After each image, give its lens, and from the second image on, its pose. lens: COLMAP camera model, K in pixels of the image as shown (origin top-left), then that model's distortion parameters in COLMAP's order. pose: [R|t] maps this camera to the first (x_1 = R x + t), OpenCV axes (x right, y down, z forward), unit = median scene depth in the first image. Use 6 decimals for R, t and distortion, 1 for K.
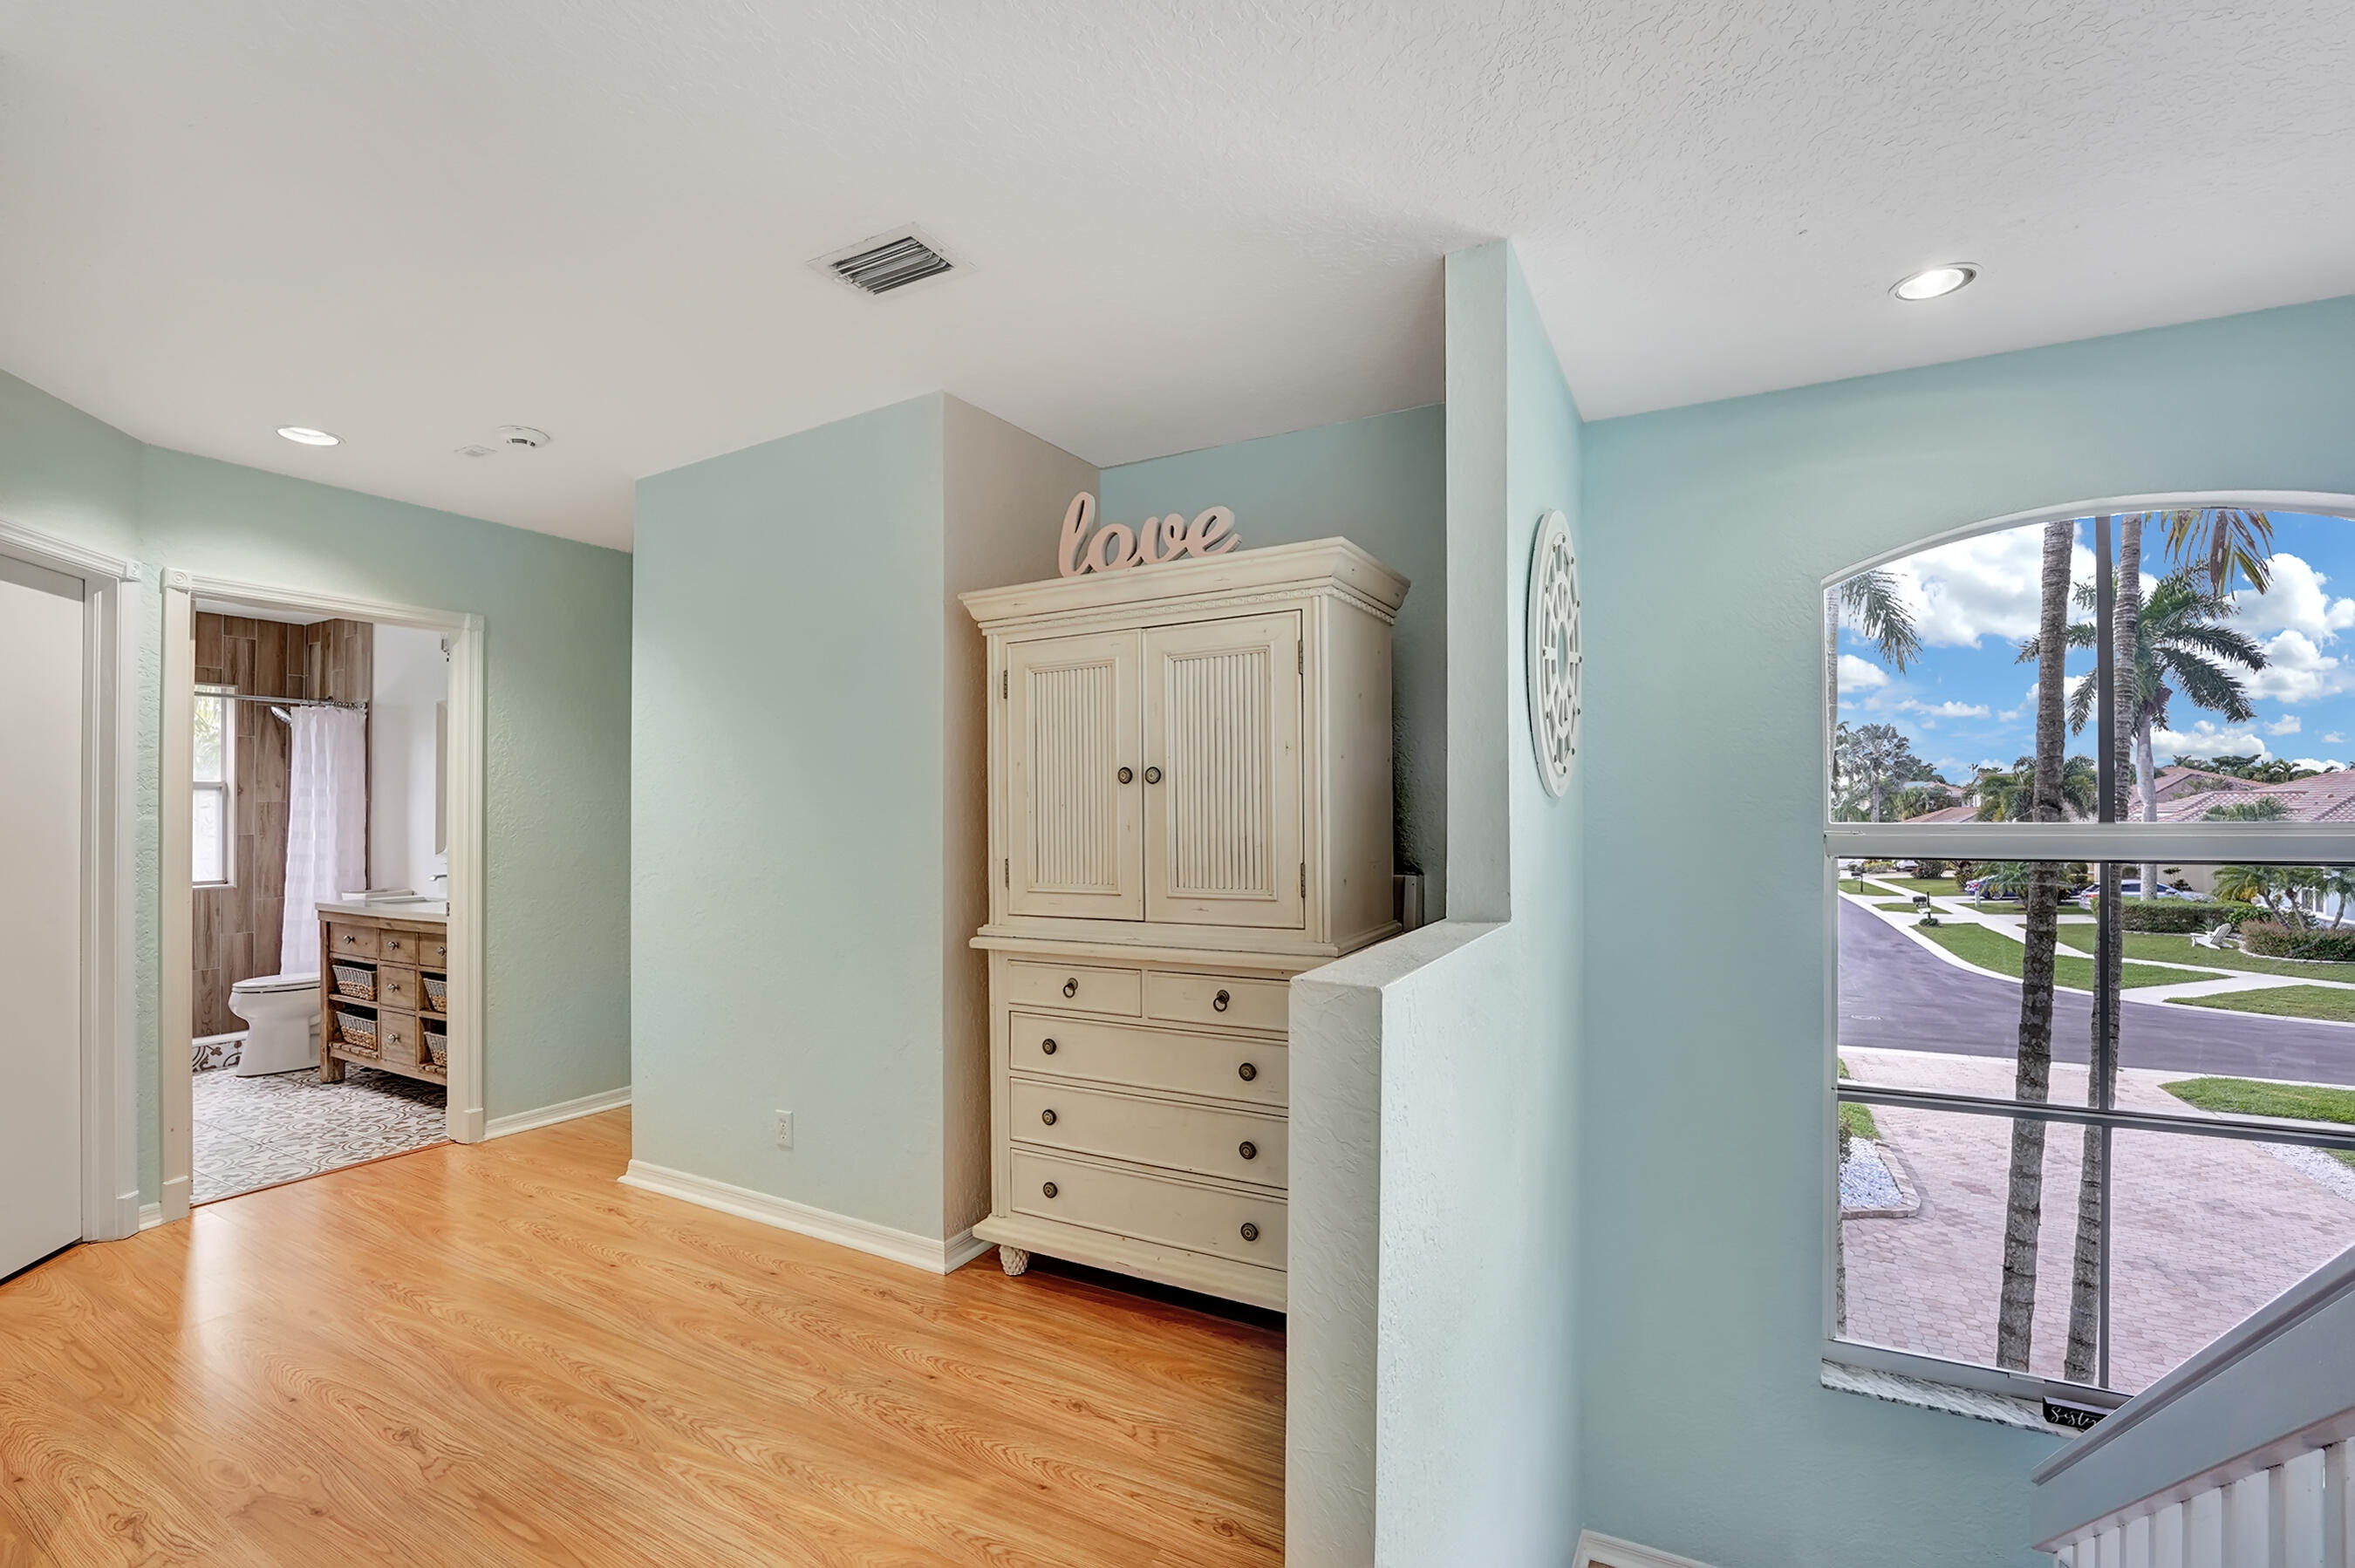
lens RADIAL K [[980.4, 0, 1187.1], [0, 980.4, 795.5], [0, 0, 1]] dist [-0.022311, 0.002734]
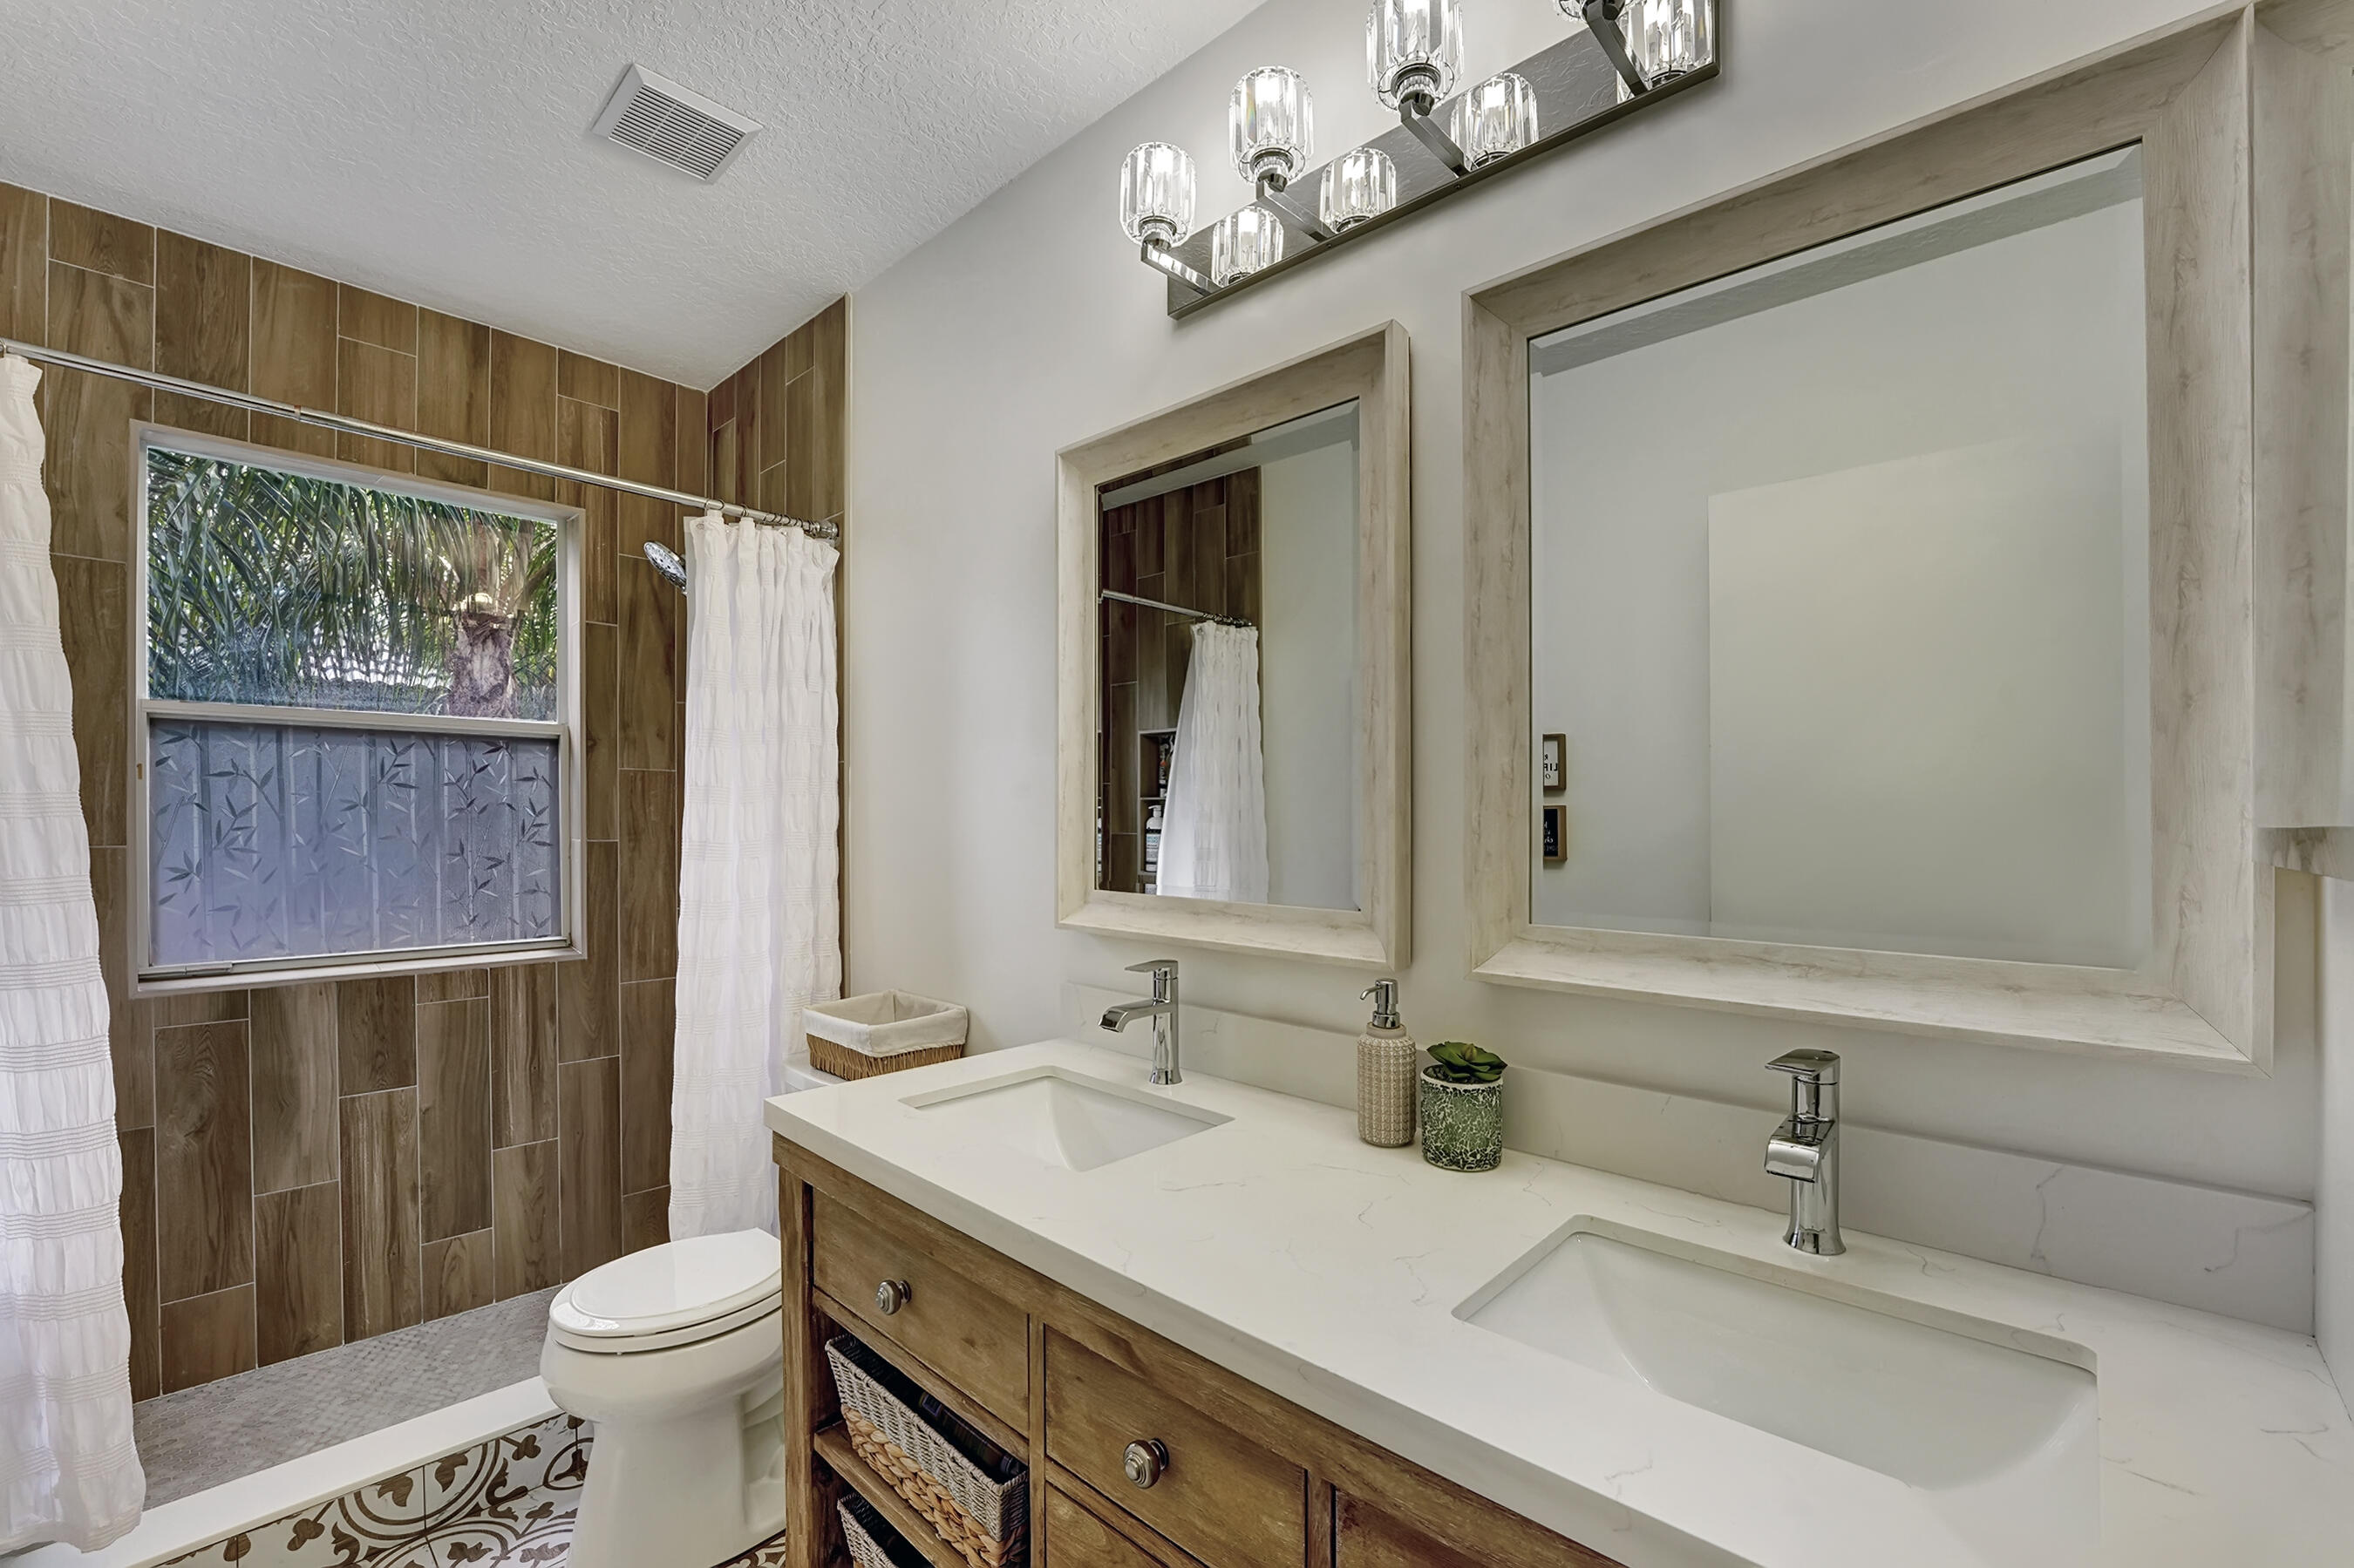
lens RADIAL K [[980.0, 0, 1174.3], [0, 980.0, 793.5], [0, 0, 1]] dist [-0.022311, 0.002734]
pose [[0.961451, 0.001808, -0.274970, -0.596115], [0.003077, 0.999845, 0.017331, 0.011183], [0.274959, -0.017509, 0.961297, 0.636600]]
